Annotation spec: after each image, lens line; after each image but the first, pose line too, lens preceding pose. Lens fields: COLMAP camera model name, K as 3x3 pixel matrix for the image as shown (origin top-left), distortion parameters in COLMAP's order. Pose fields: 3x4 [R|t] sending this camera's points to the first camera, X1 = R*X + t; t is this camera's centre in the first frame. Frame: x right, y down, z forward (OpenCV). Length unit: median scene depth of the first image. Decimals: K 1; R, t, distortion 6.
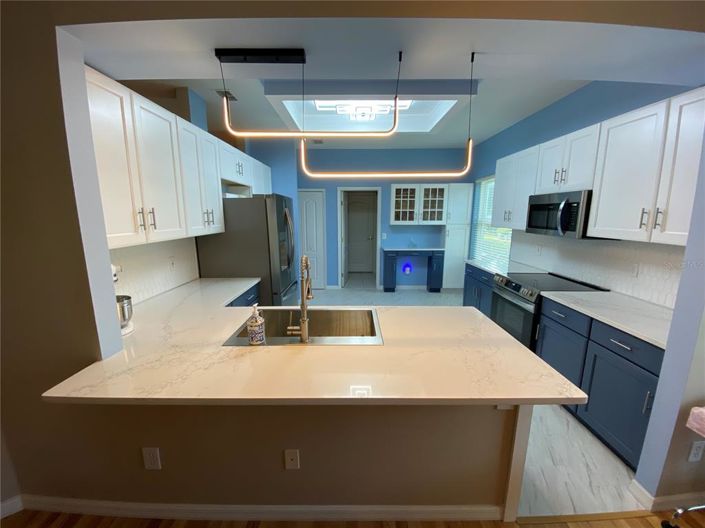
lens RADIAL K [[281.9, 0, 352.5], [0, 281.9, 264.0], [0, 0, 1]] dist [0.001764, -0.013814]
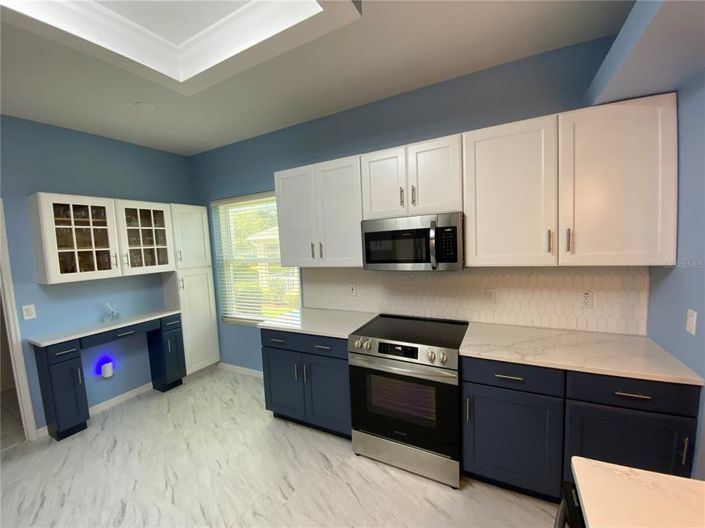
lens RADIAL K [[281.9, 0, 352.5], [0, 281.9, 264.0], [0, 0, 1]] dist [0.001764, -0.013814]
pose [[0.453191, -0.088730, 0.886986, -0.028572], [0.200622, 0.979658, -0.004504, -0.075477], [-0.868544, 0.179990, 0.461773, 0.399364]]
